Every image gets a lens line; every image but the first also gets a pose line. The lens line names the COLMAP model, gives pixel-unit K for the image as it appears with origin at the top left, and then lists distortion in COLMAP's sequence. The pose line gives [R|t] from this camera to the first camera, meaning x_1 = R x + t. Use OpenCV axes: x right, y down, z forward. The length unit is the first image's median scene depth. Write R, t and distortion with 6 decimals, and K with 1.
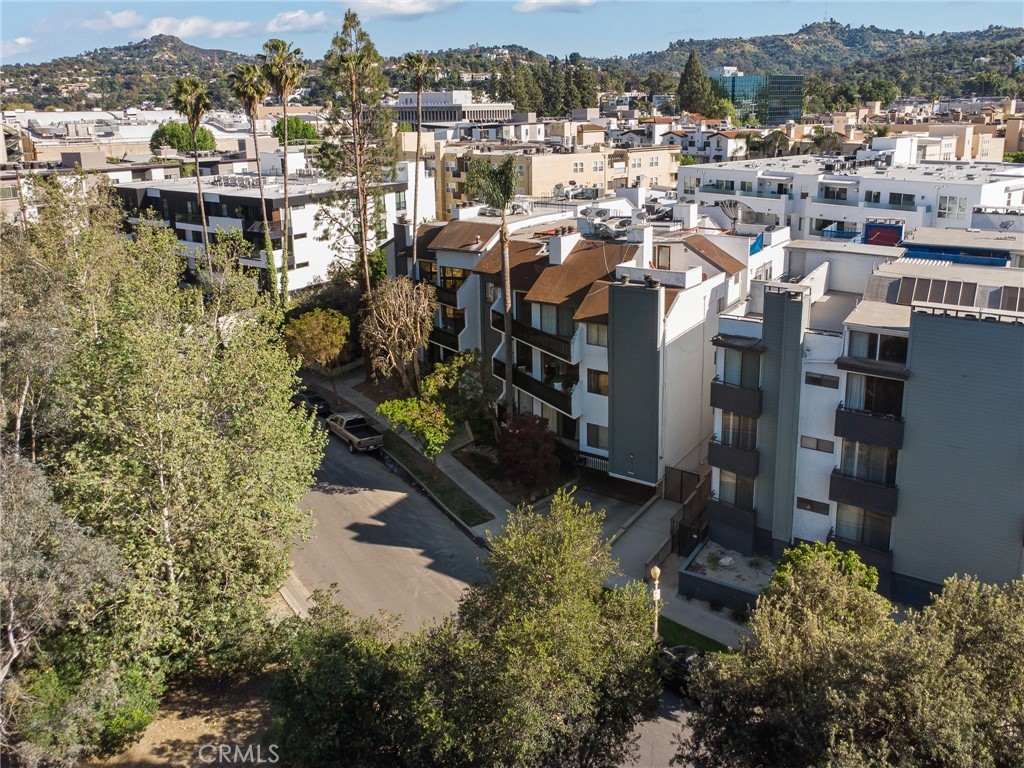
lens RADIAL K [[827.1, 0, 514.6], [0, 827.1, 314.7], [0, 0, 1]] dist [-0.003068, 0.002105]
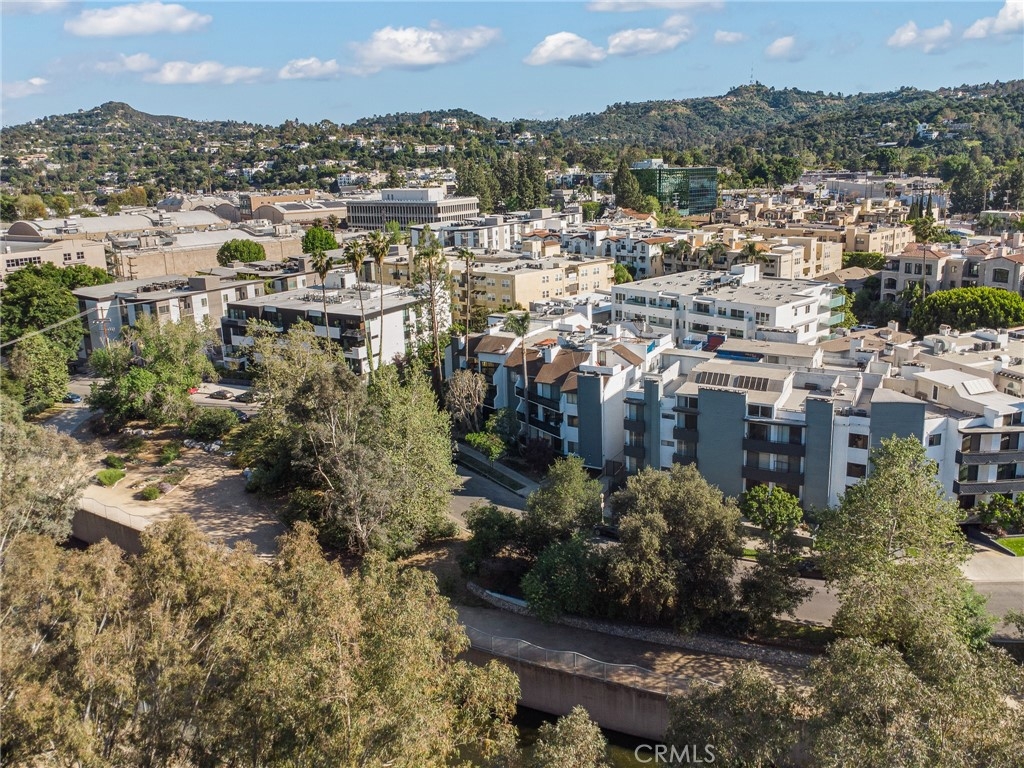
lens RADIAL K [[717.2, 0, 512.0], [0, 717.2, 384.0], [0, 0, 1]] dist [-0.000536, -0.000153]
pose [[0.998537, -0.029396, 0.045383, -0.112168], [0.028565, 0.999415, 0.018832, -0.043066], [-0.045910, -0.017508, 0.998792, -0.682118]]
